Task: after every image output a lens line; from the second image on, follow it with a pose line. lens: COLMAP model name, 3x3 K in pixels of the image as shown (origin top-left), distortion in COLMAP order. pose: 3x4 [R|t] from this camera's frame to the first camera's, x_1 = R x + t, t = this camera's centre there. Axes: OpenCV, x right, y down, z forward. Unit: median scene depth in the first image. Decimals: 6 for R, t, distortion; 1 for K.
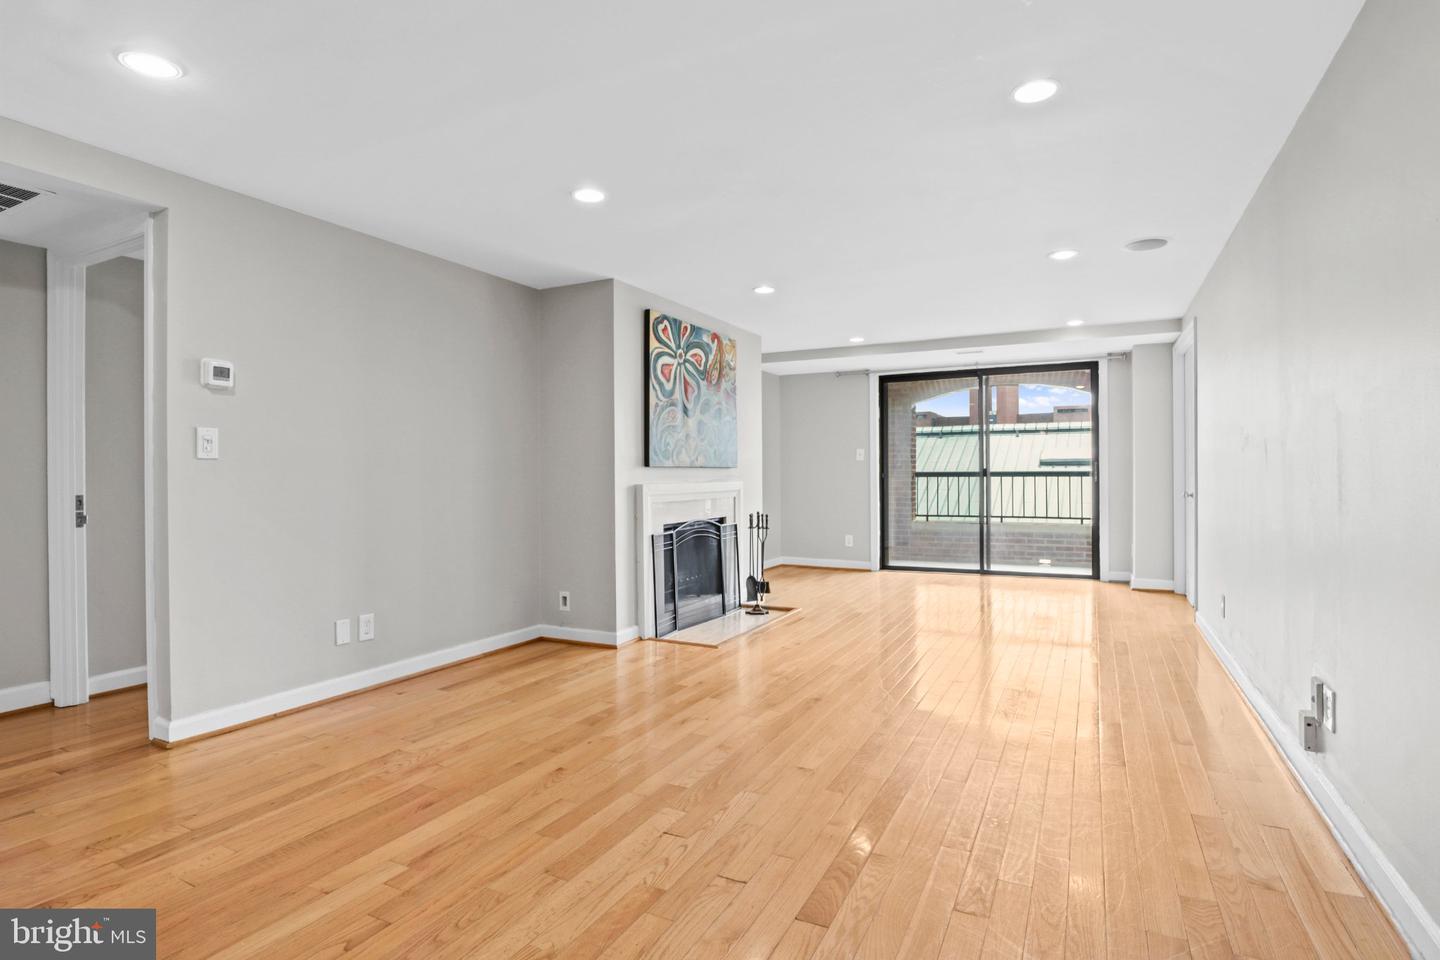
lens RADIAL K [[724.1, 0, 726.4], [0, 724.1, 478.1], [0, 0, 1]] dist [-0.041136, 0.001136]
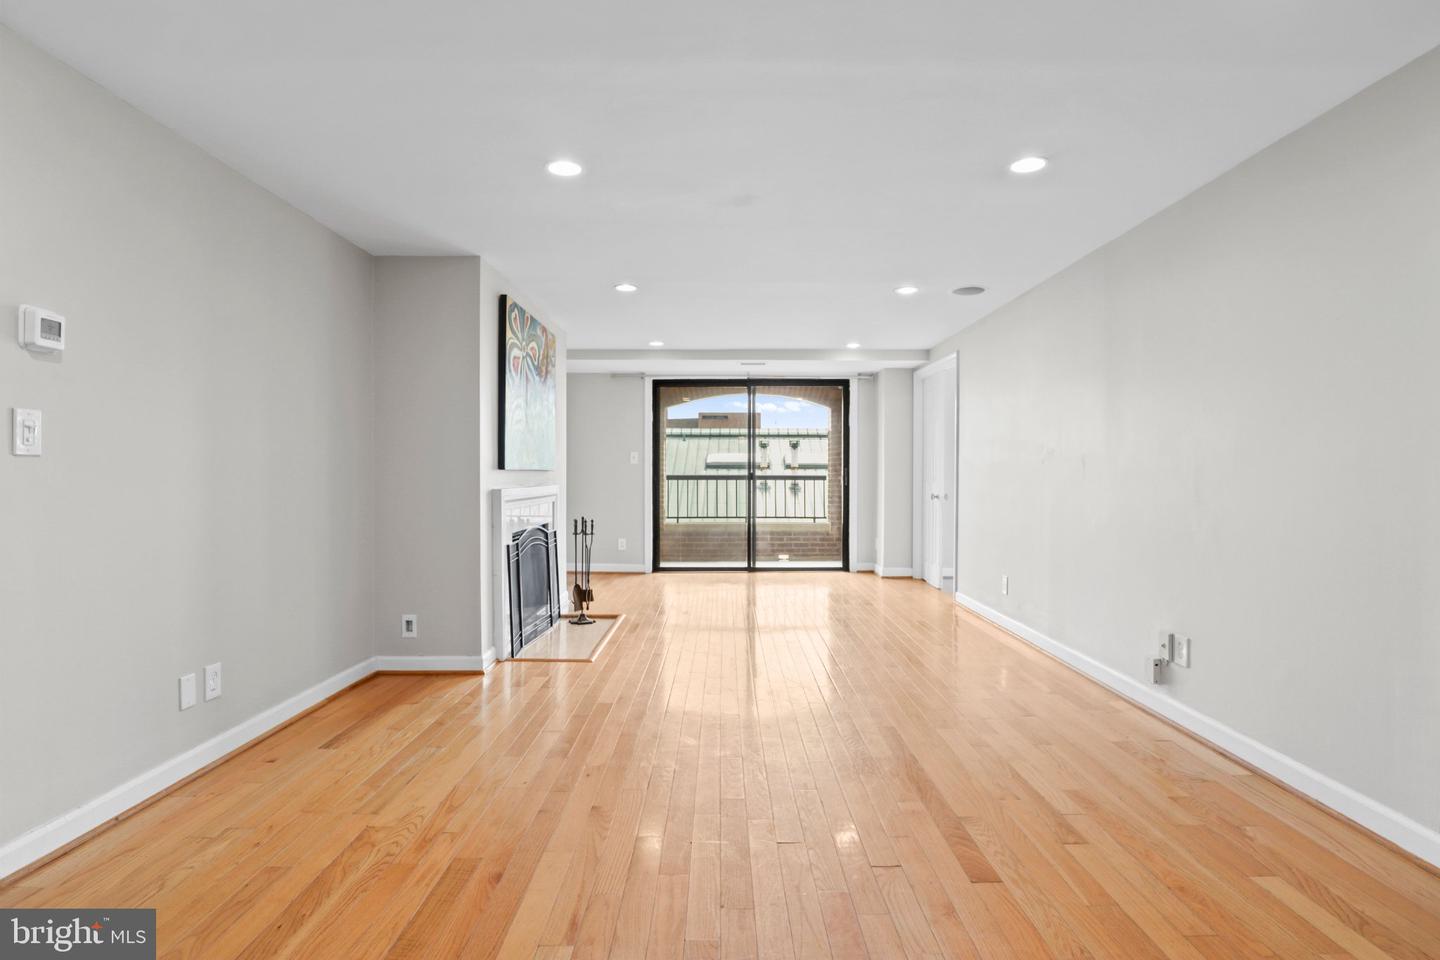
lens RADIAL K [[738.5, 0, 720.0], [0, 738.5, 480.0], [0, 0, 1]] dist [-0.030994, 0.001023]
pose [[0.892029, 0.002517, 0.451971, -0.259355], [-0.002823, 0.999996, 0.000003, -0.002989], [-0.451969, -0.001278, 0.892033, 0.055185]]
